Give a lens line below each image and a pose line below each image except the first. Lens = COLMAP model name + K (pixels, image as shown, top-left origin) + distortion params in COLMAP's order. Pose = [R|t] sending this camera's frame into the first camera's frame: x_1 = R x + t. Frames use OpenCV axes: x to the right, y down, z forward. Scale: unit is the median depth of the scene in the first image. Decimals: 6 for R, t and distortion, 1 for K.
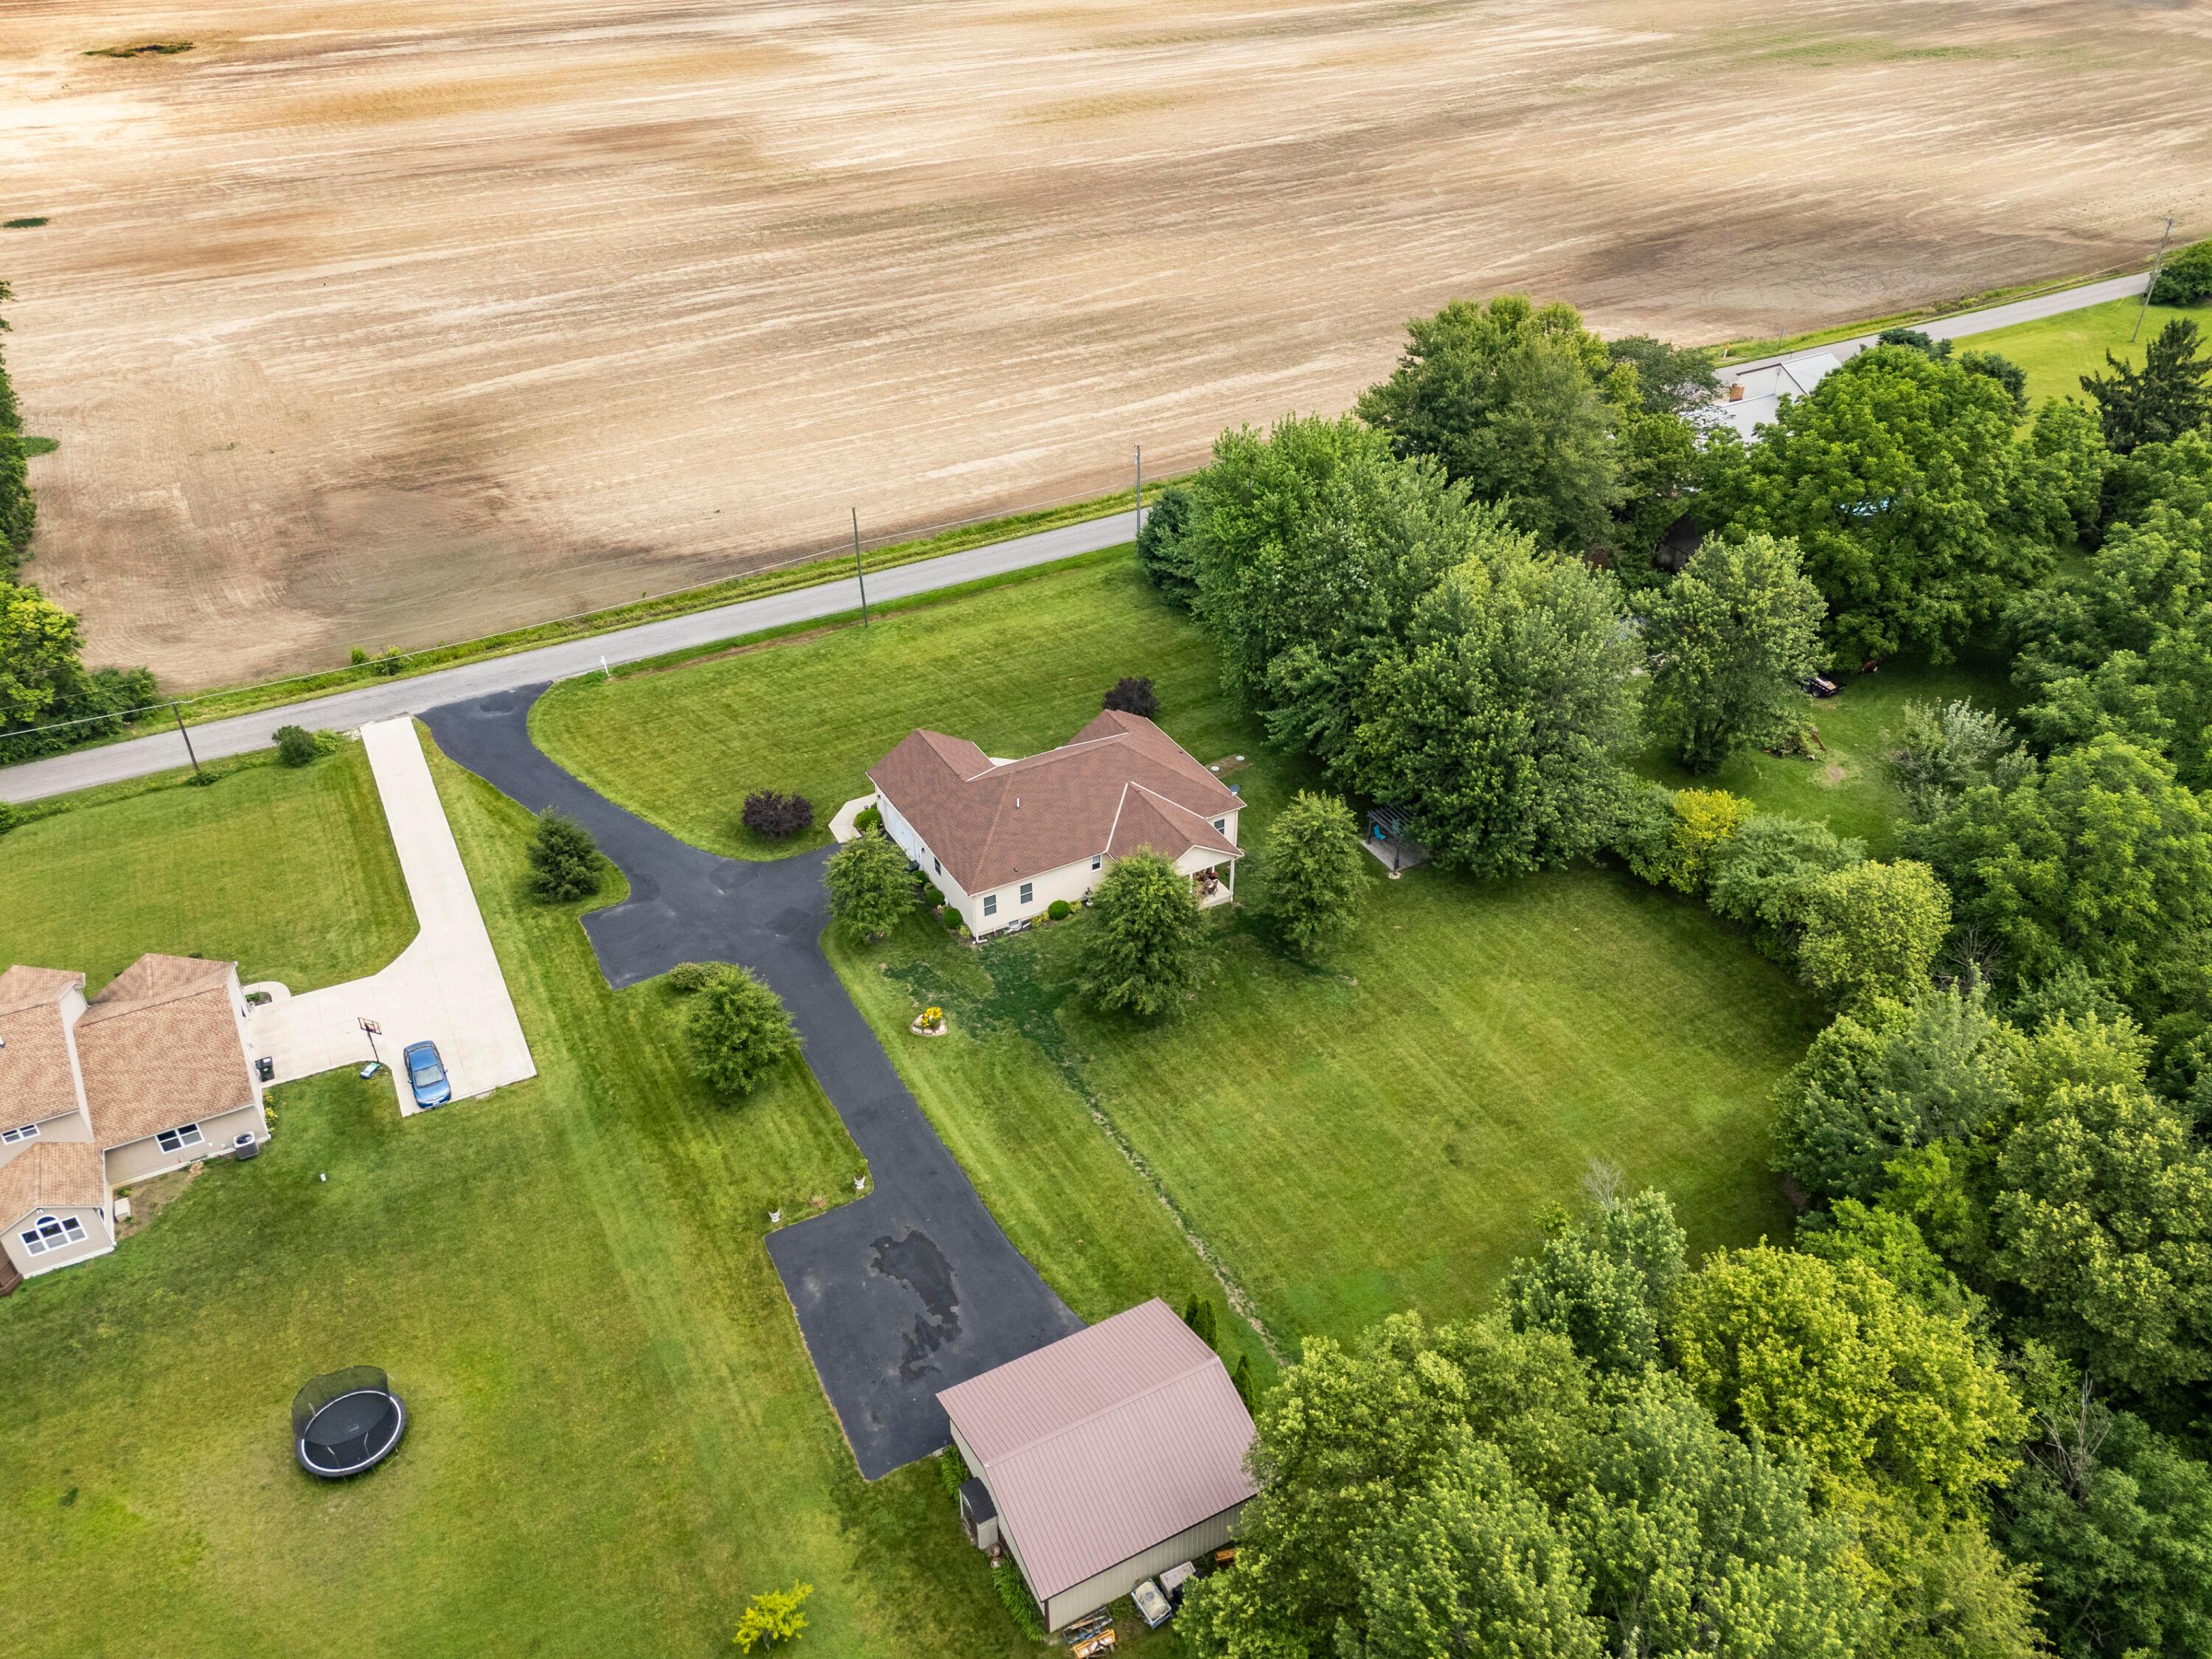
lens RADIAL K [[1625.3, 0, 1106.0], [0, 1625.3, 829.5], [0, 0, 1]] dist [0.056155, -0.042899]
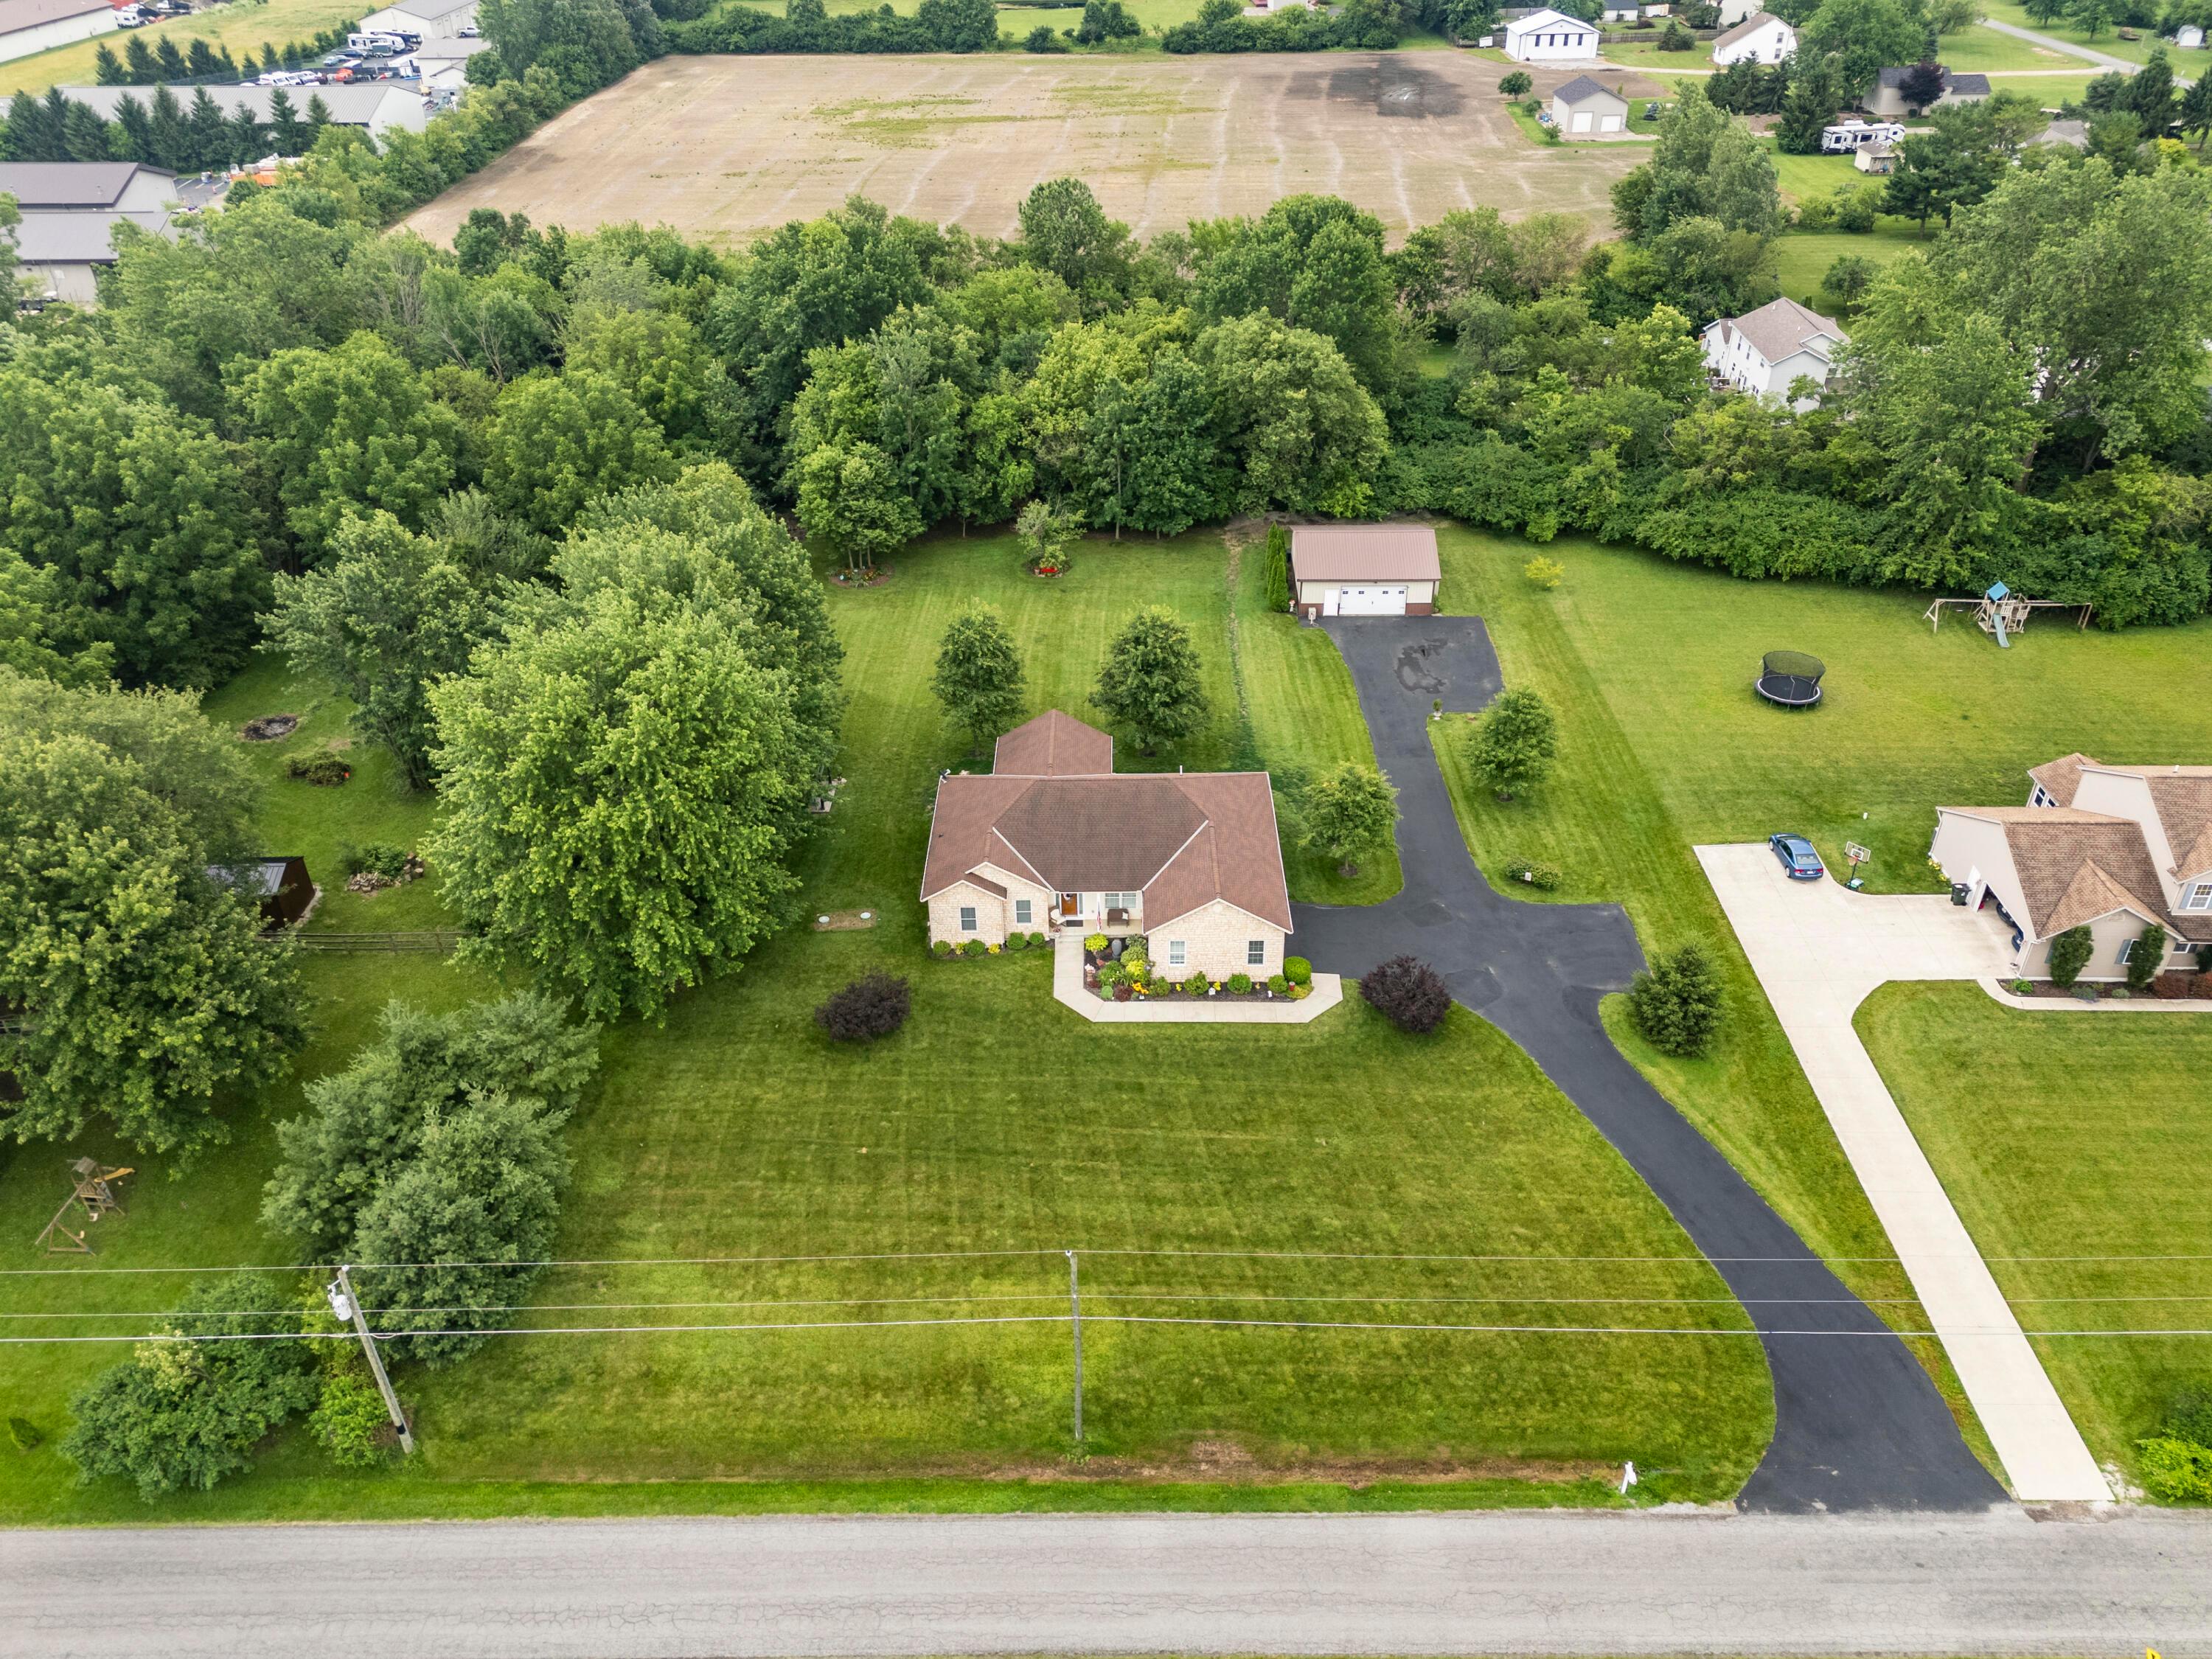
lens RADIAL K [[1625.3, 0, 1106.0], [0, 1625.3, 829.5], [0, 0, 1]] dist [0.056155, -0.042899]
pose [[-0.872178, -0.257100, 0.416178, -0.321271], [0.290377, 0.412565, 0.863407, -0.636375], [-0.393682, 0.873894, -0.285174, 1.018925]]
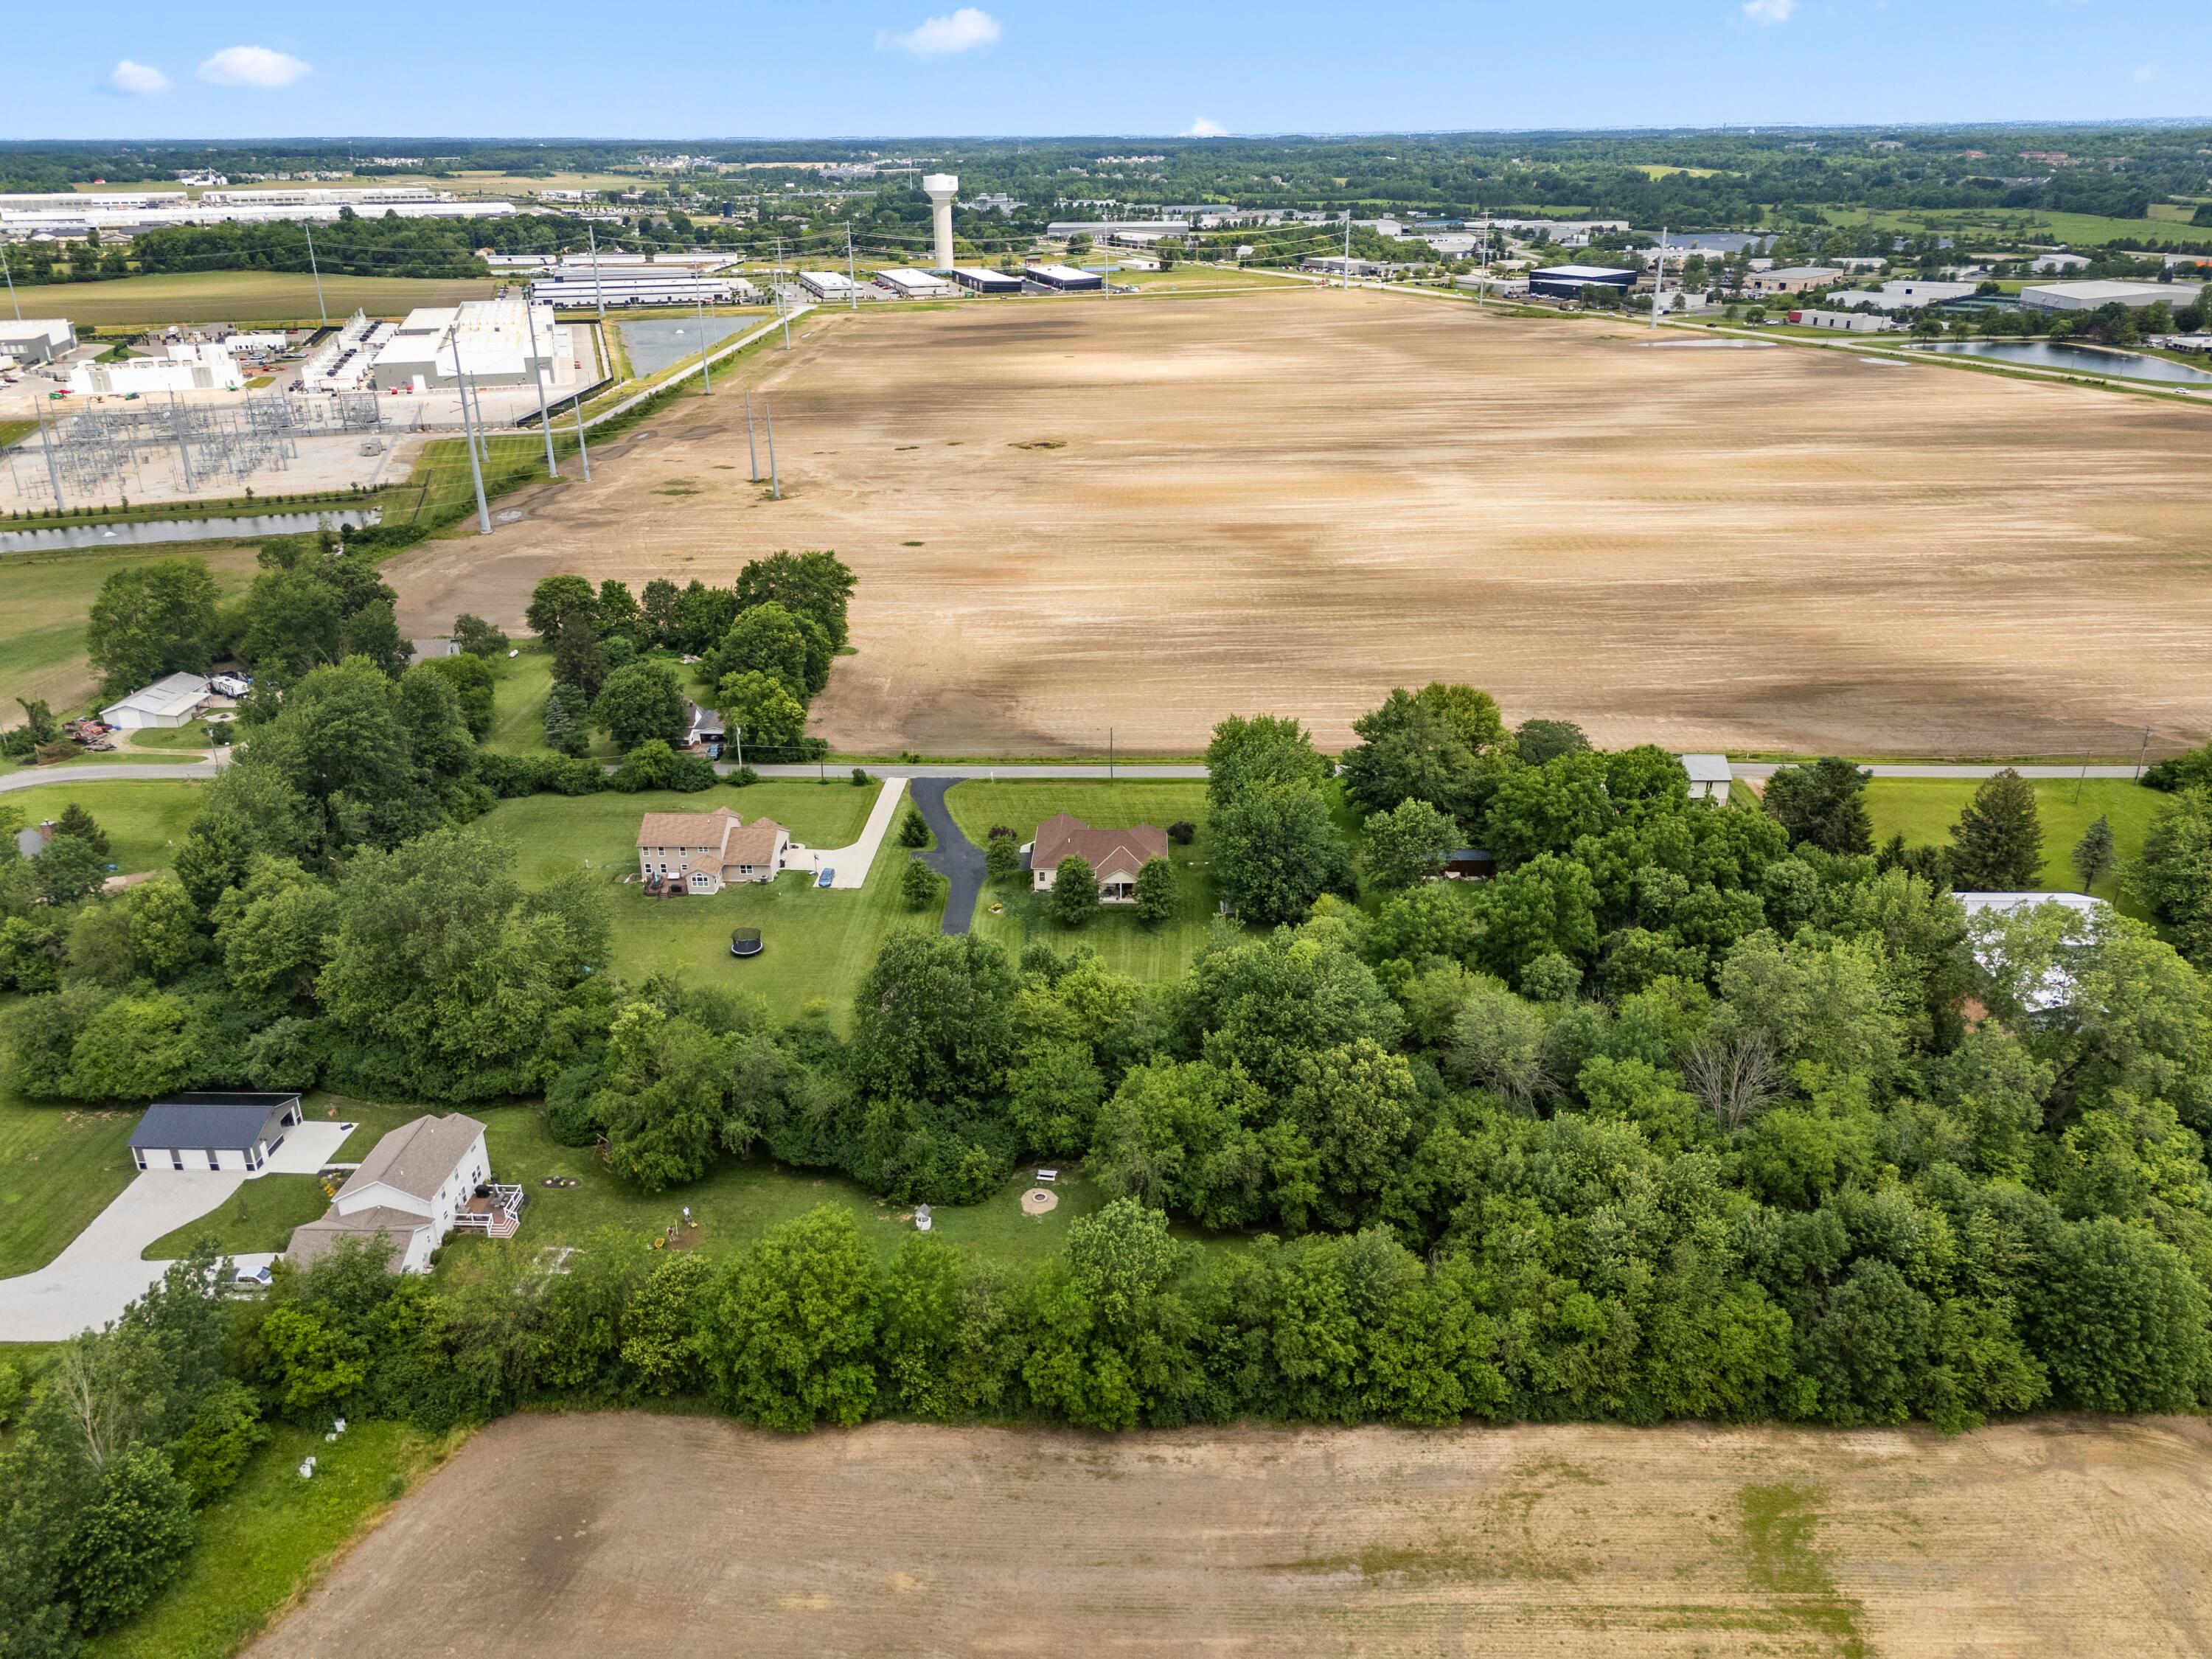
lens RADIAL K [[1598.7, 0, 1107.0], [0, 1598.7, 871.2], [0, 0, 1]] dist [0.093933, -0.135380]
pose [[0.861205, 0.210829, -0.462469, 0.840108], [-0.284649, 0.953891, -0.095215, 0.179921], [0.421071, 0.213641, 0.881508, -0.796196]]
